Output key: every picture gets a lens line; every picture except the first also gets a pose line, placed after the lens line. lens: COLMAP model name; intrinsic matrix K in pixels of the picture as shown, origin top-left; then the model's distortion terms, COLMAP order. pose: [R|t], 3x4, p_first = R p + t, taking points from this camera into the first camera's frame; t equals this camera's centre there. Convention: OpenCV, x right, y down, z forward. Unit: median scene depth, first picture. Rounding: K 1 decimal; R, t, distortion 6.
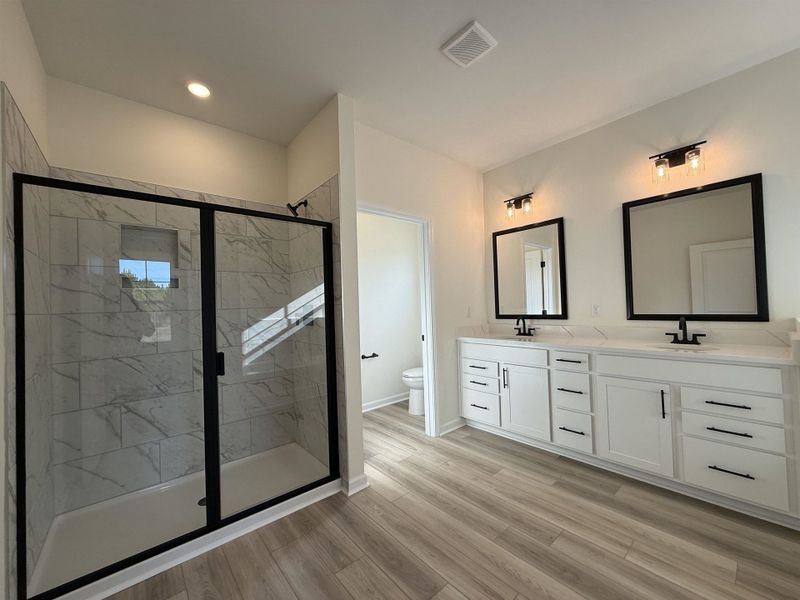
lens RADIAL K [[316.9, 0, 399.4], [0, 316.9, 299.7], [0, 0, 1]] dist [-0.000003, 0.000082]
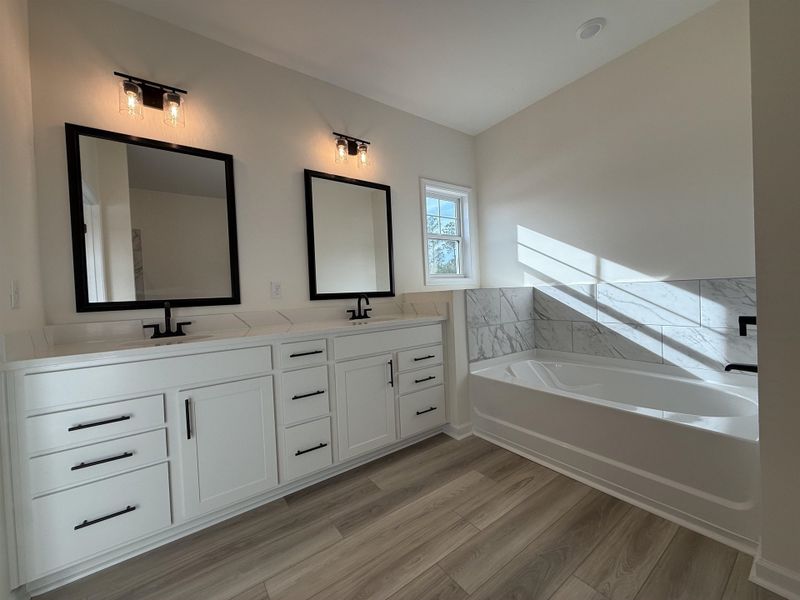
lens RADIAL K [[316.9, 0, 399.4], [0, 316.9, 299.7], [0, 0, 1]] dist [-0.000003, 0.000082]
pose [[0.091142, 0.008137, 0.995805, -0.172963], [0.023474, 0.999671, -0.010317, 0.088522], [-0.995561, 0.024315, 0.090921, 0.765488]]
